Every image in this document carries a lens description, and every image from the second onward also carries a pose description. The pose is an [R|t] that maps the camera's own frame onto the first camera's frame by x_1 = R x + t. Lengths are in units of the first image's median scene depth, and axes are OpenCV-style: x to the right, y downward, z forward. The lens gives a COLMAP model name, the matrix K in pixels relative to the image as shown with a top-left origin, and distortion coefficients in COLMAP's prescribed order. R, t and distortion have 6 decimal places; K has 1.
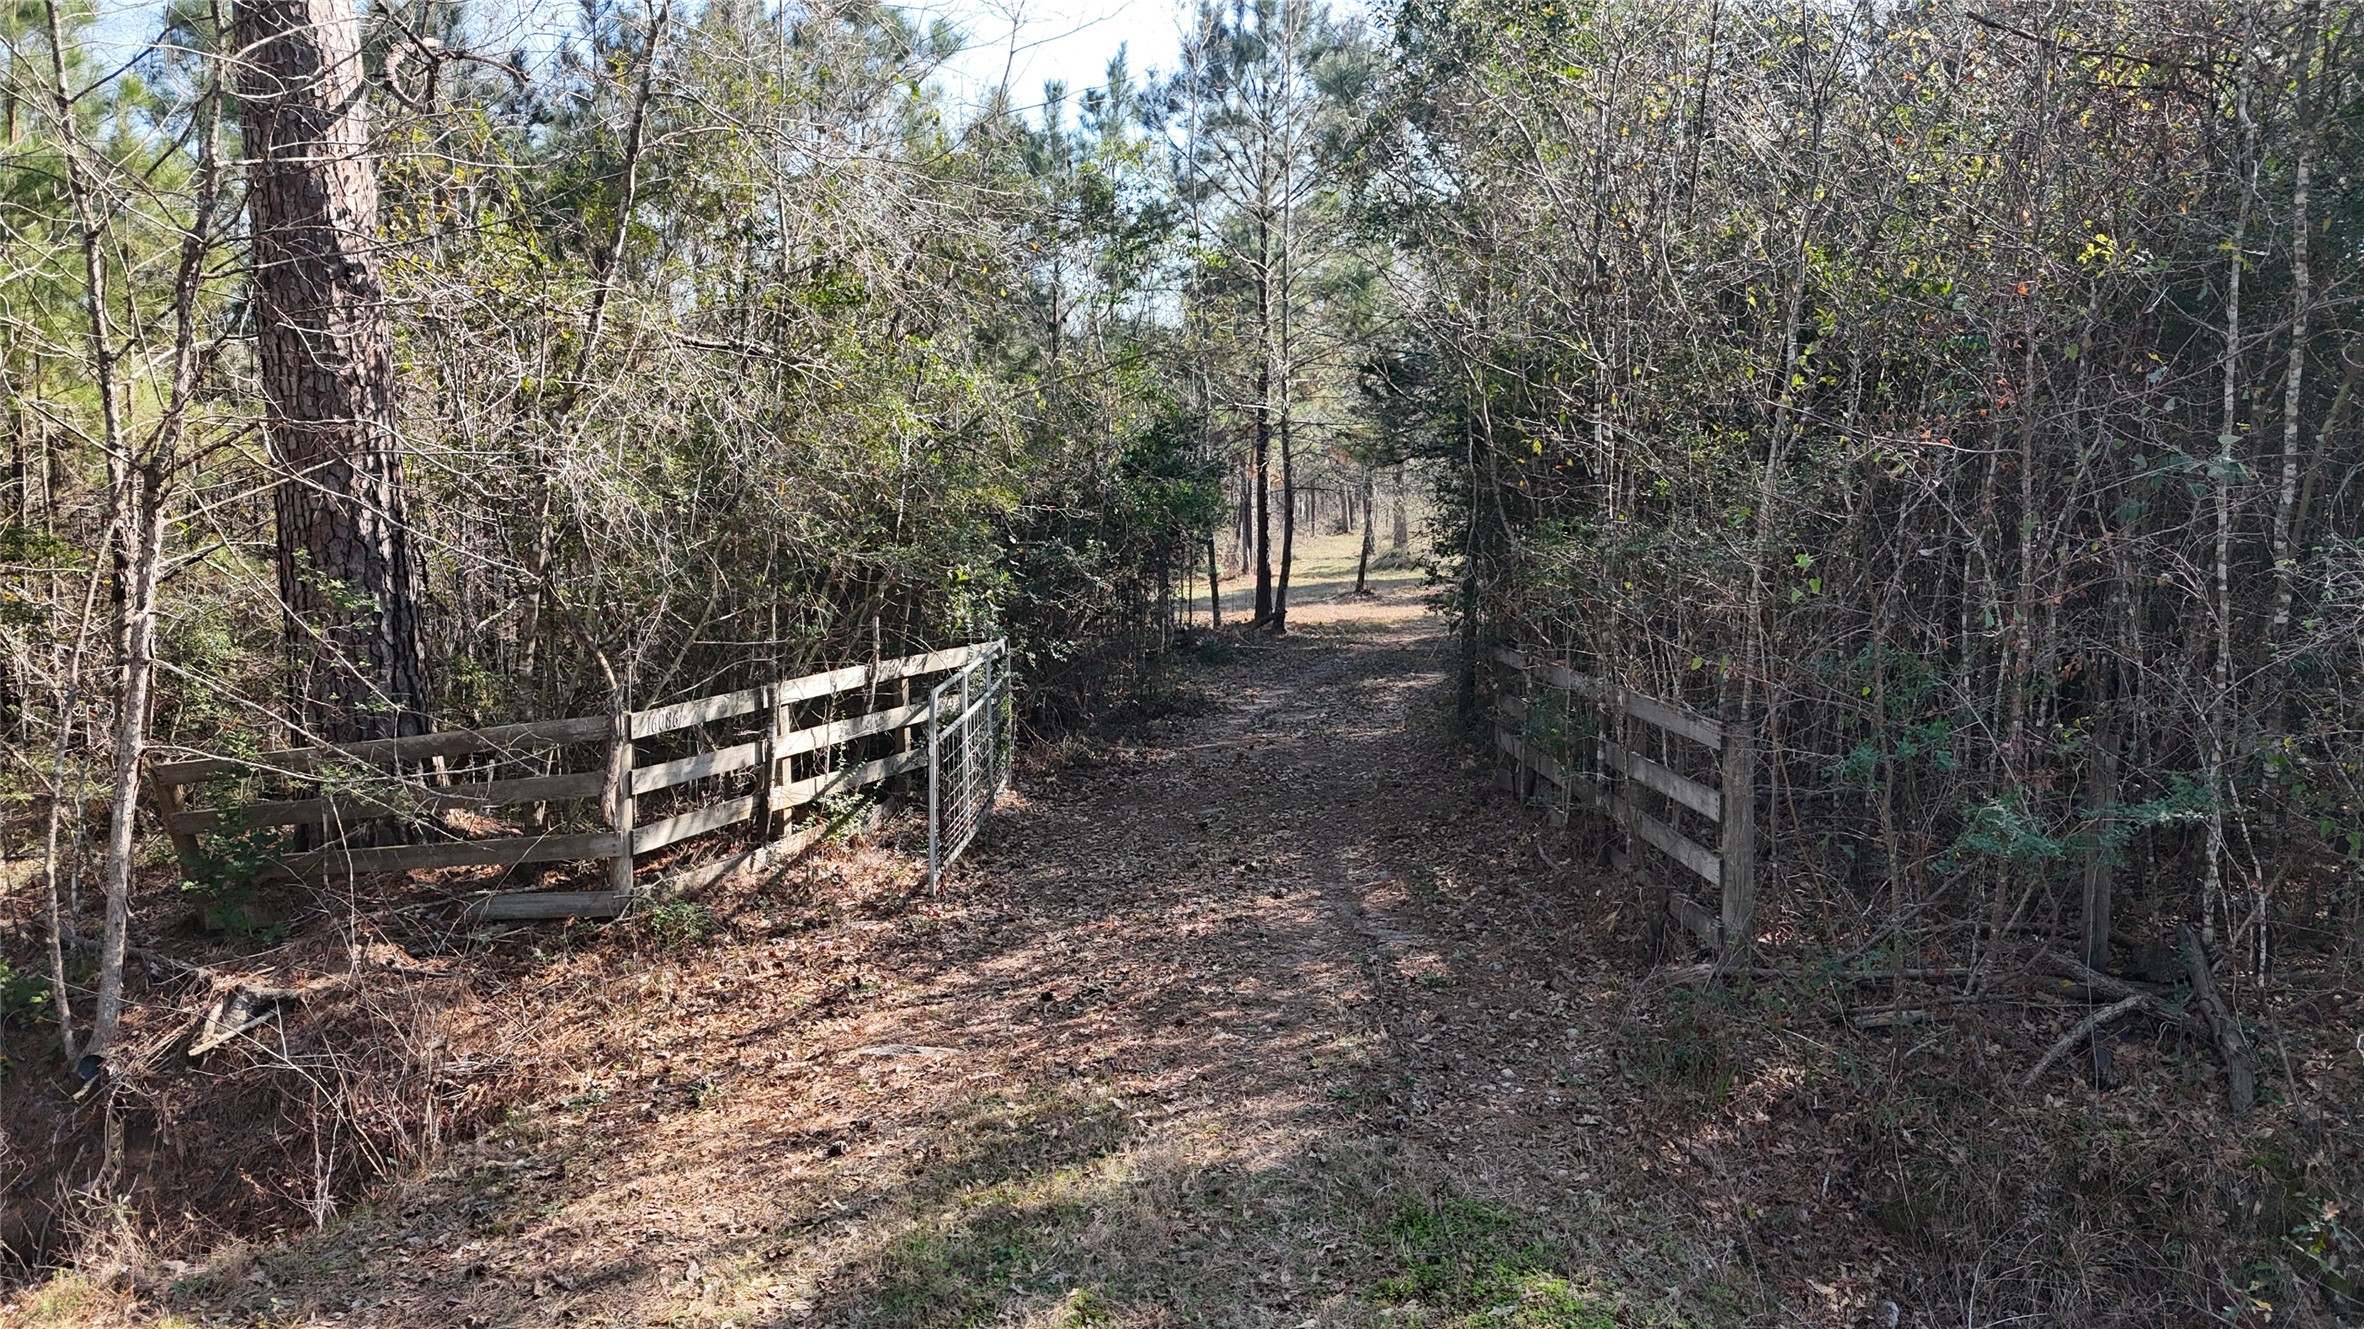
lens RADIAL K [[1795.4, 0, 1181.5], [0, 1795.4, 661.3], [0, 0, 1]] dist [0.043452, -0.049562]
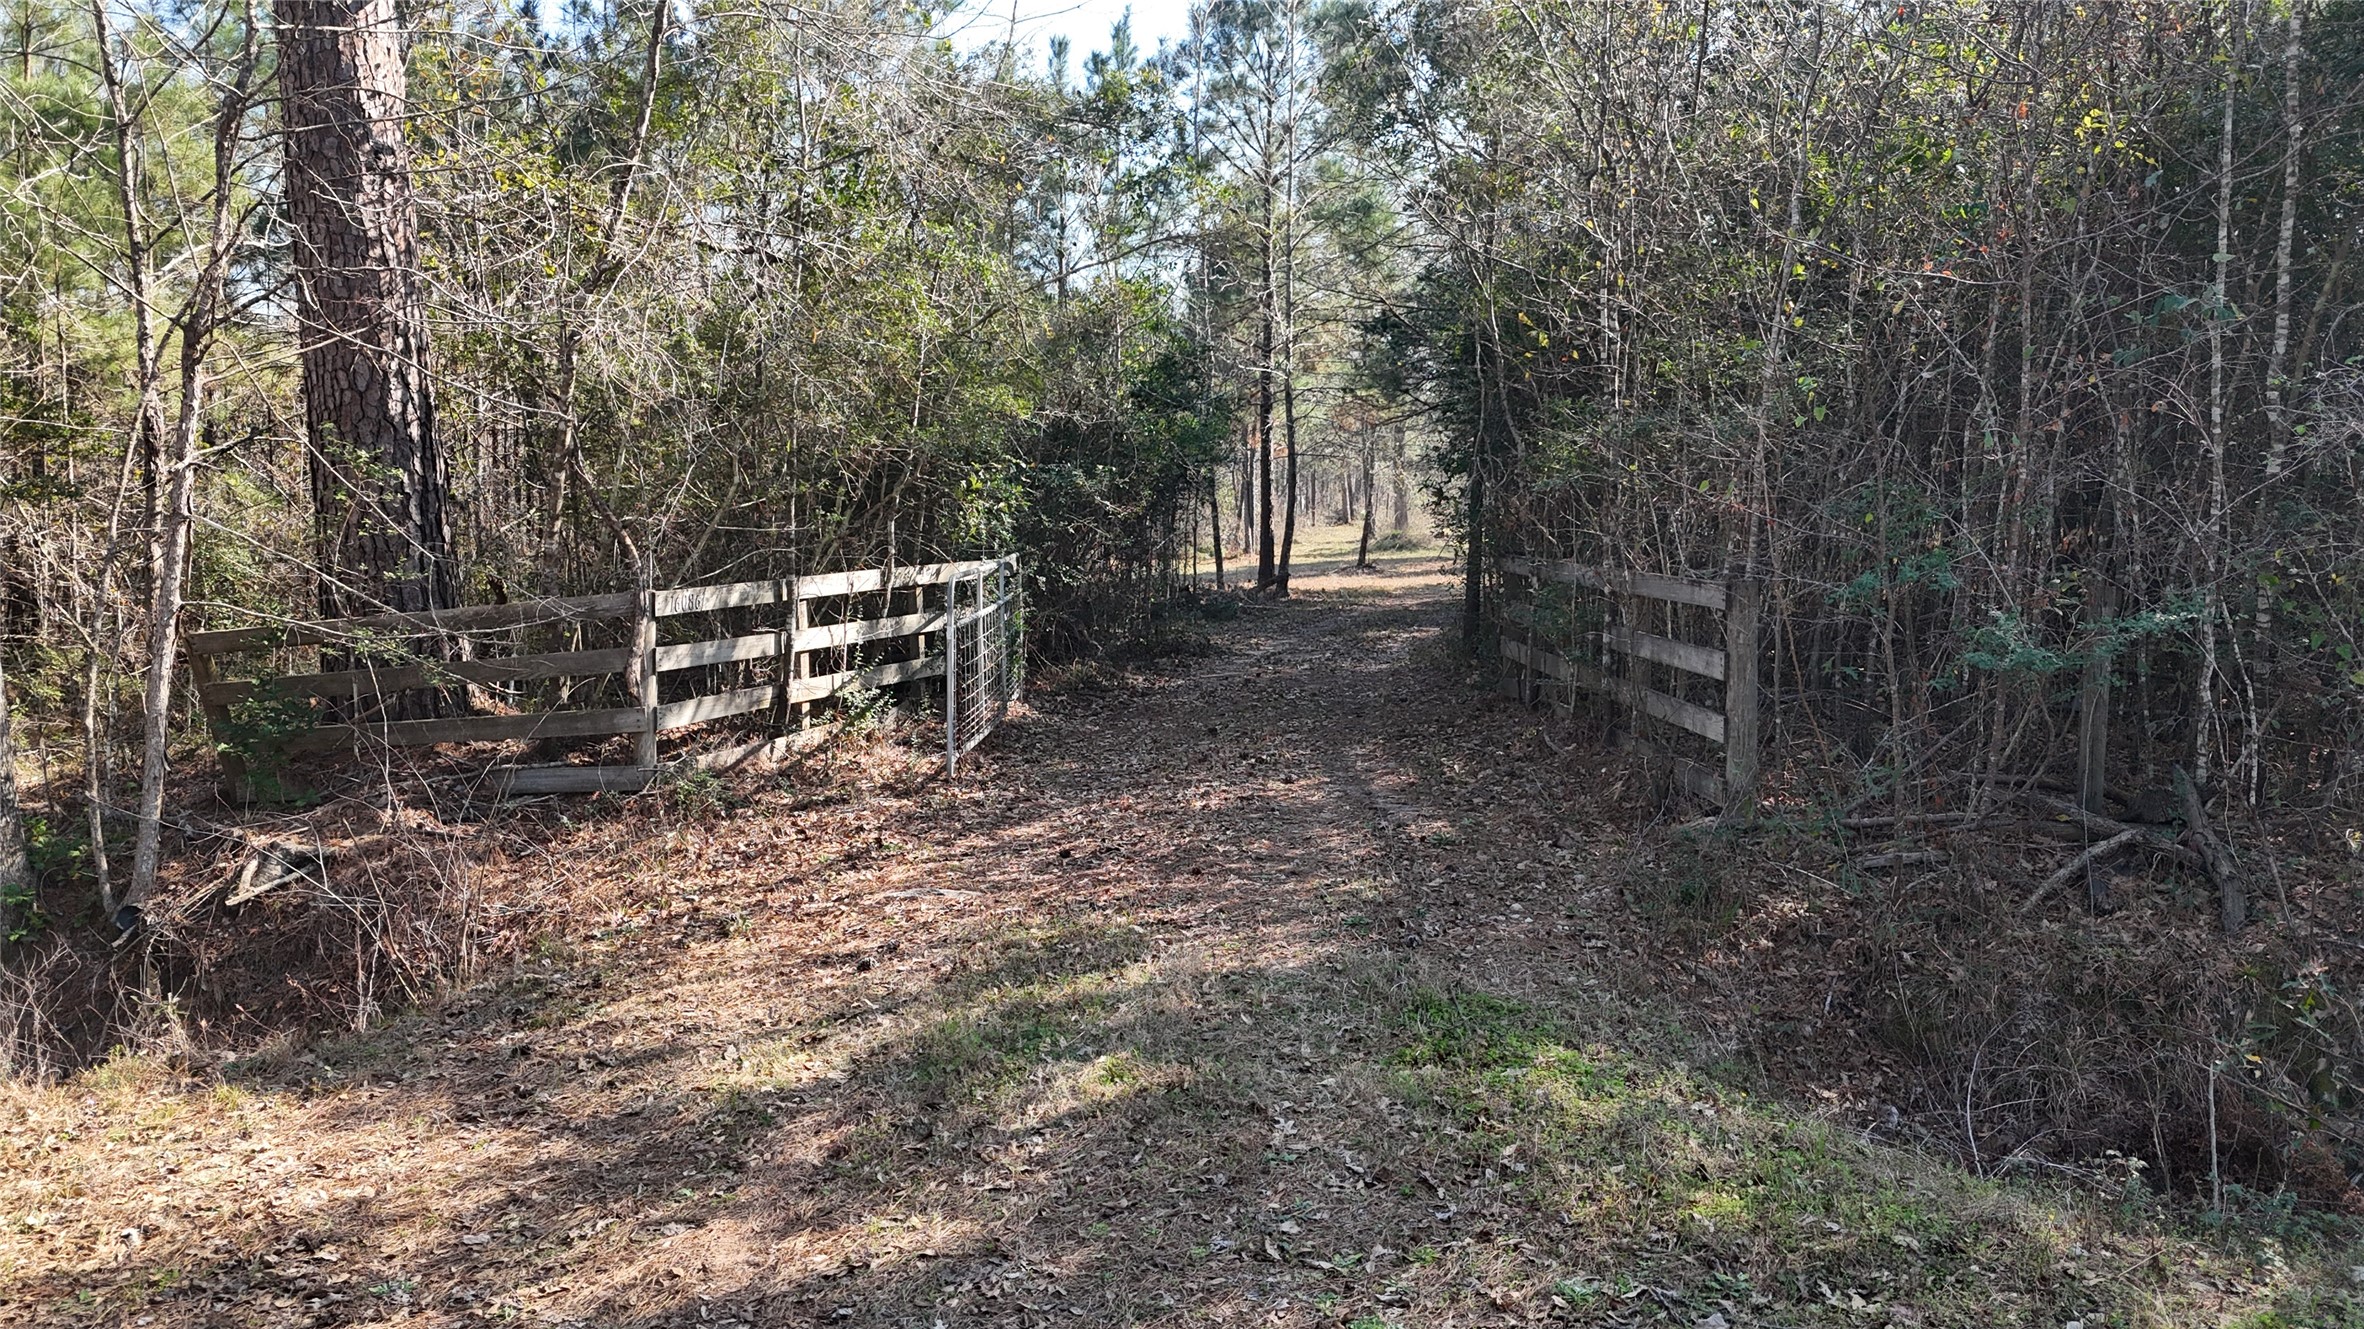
lens RADIAL K [[1795.4, 0, 1181.5], [0, 1795.4, 665.3], [0, 0, 1]] dist [0.043452, -0.049562]
pose [[0.999999, 0.001059, 0.000607, -0.008290], [-0.001058, 0.999999, -0.000465, 0.070004], [-0.000608, 0.000464, 1.000000, -0.018422]]
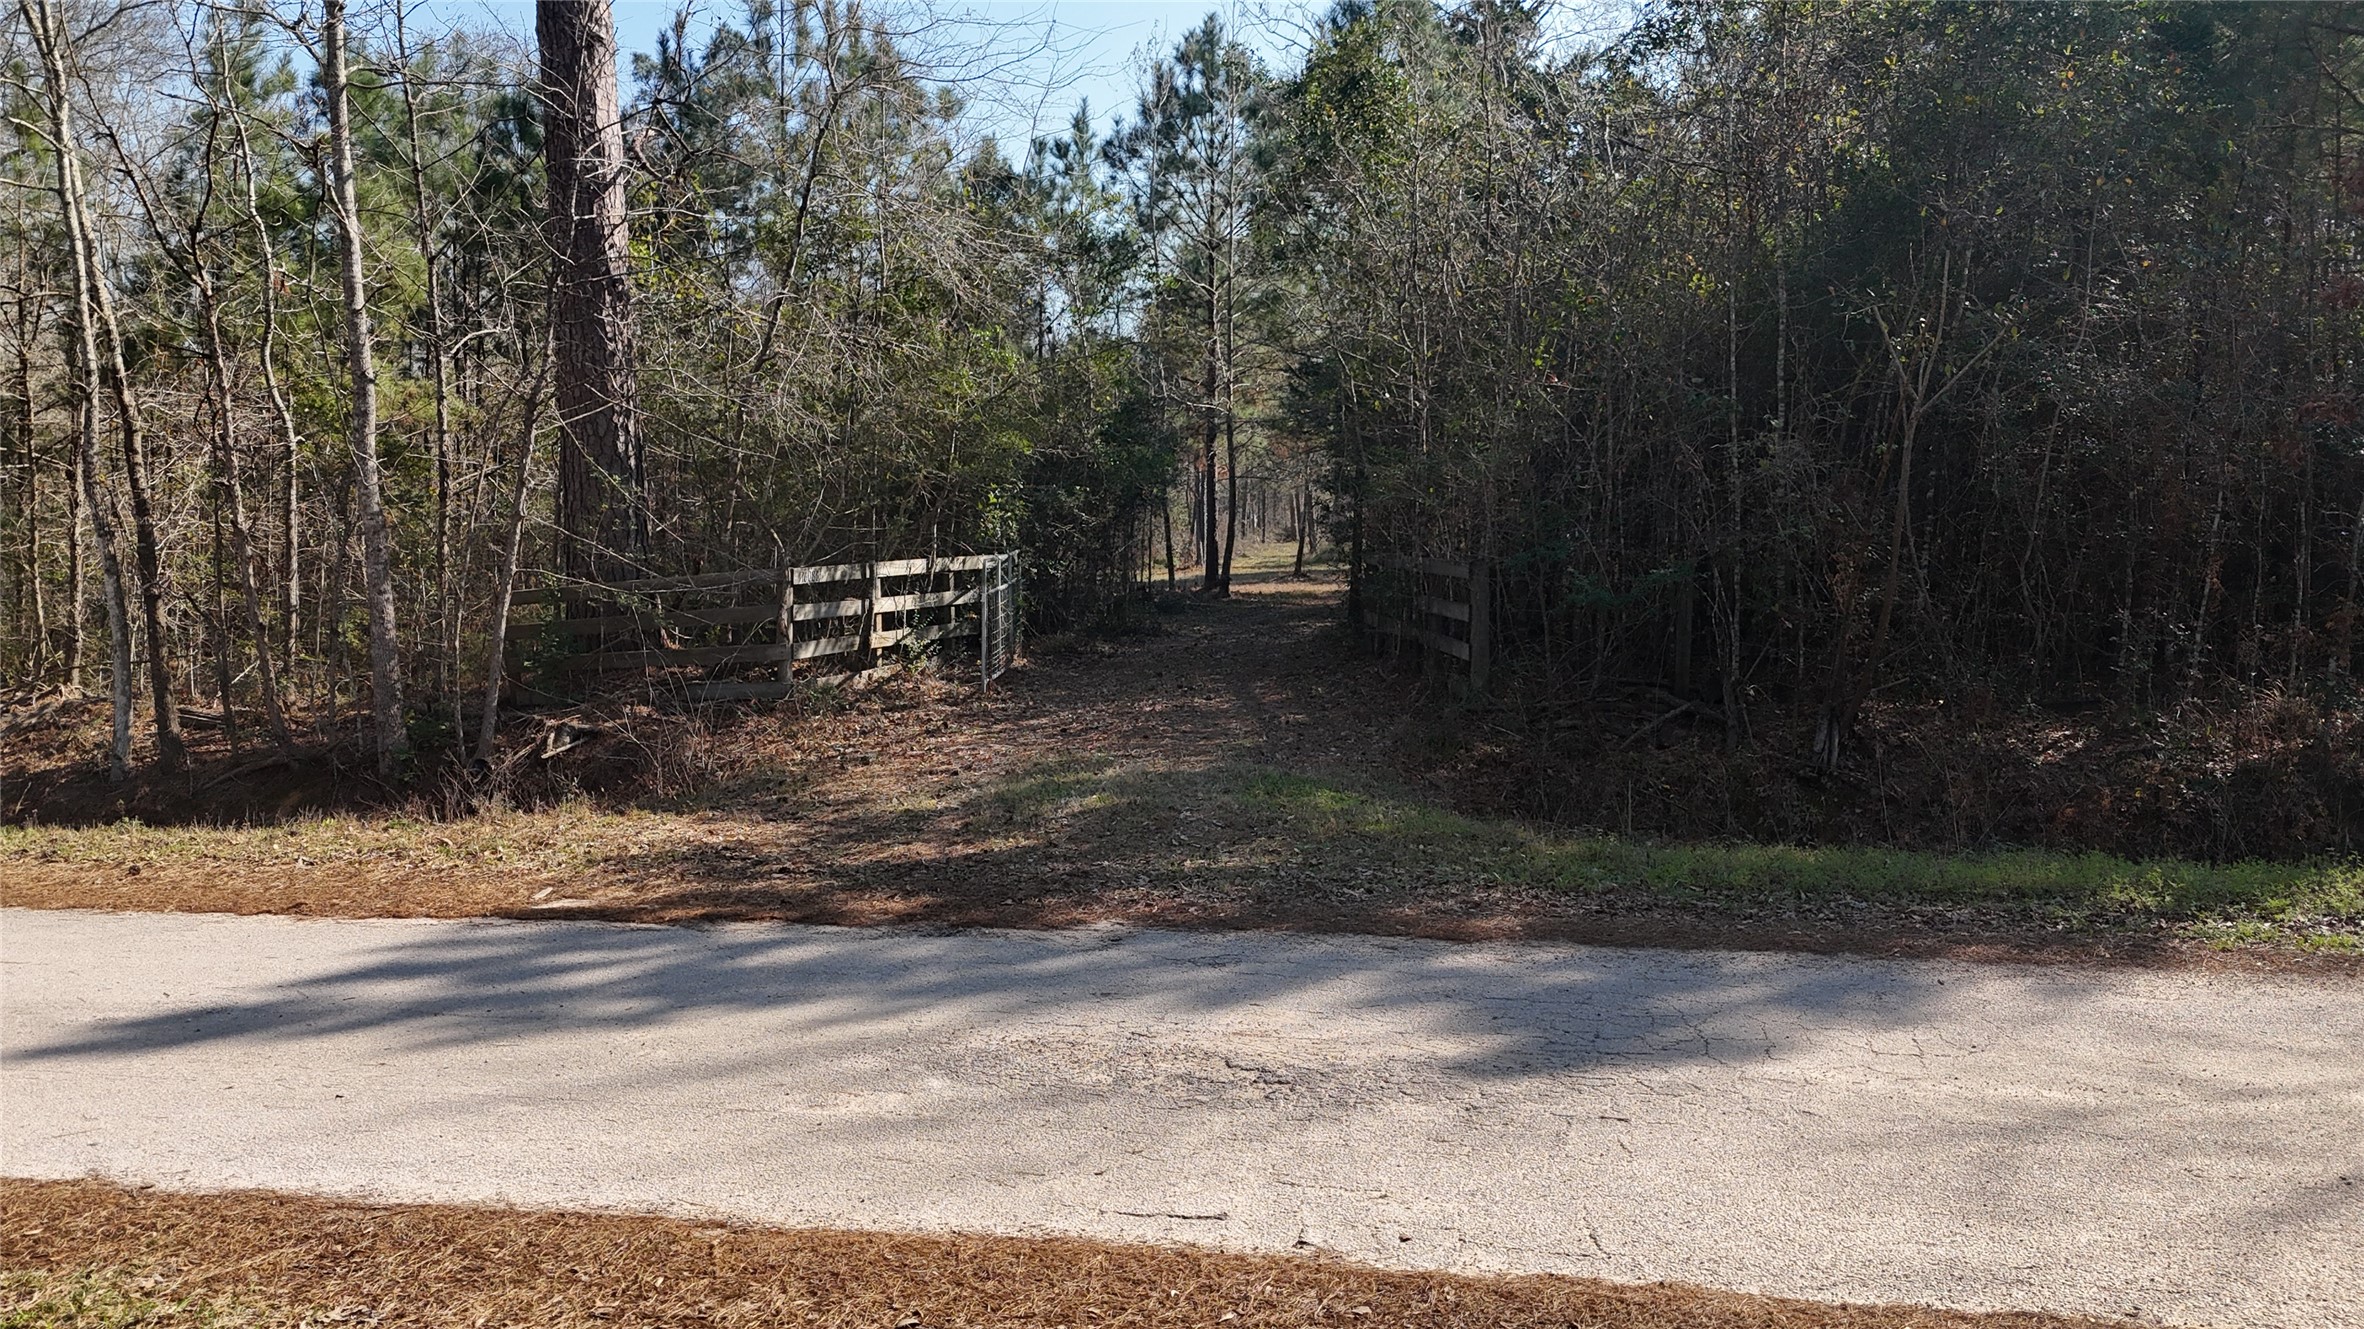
lens RADIAL K [[1795.4, 0, 1196.0], [0, 1795.4, 677.6], [0, 0, 1]] dist [0.043452, -0.049562]
pose [[0.999476, 0.002645, 0.032261, -0.006440], [-0.002505, 0.999987, -0.004381, 0.127807], [-0.032272, 0.004298, 0.999470, -0.560963]]
